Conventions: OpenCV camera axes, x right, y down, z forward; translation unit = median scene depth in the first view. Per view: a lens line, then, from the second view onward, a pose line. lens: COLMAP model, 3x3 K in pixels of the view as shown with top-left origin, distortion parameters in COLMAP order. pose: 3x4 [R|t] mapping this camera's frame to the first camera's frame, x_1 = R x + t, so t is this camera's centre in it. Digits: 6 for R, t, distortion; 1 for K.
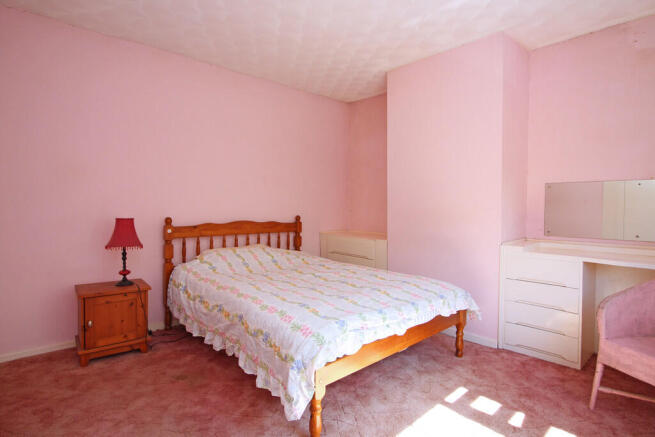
lens RADIAL K [[369.4, 0, 328.2], [0, 369.4, 216.2], [0, 0, 1]] dist [-0.004311, -0.000318]
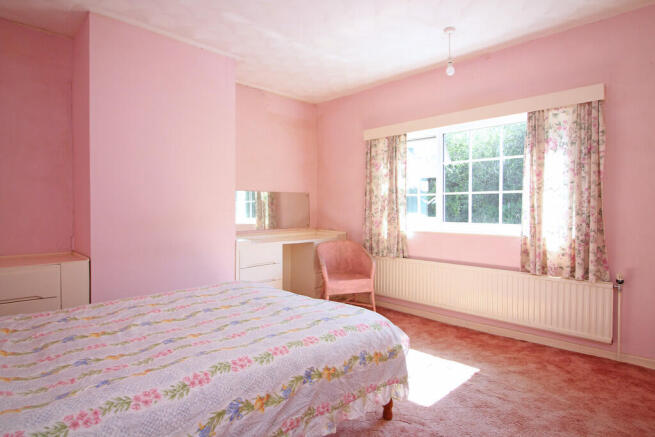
lens RADIAL K [[369.4, 0, 328.0], [0, 369.4, 217.1], [0, 0, 1]] dist [-0.004311, -0.000318]
pose [[-0.113474, -0.026813, 0.993179, -0.898062], [0.027970, 0.999153, 0.030170, -0.033075], [-0.993147, 0.031202, -0.112628, 1.022349]]
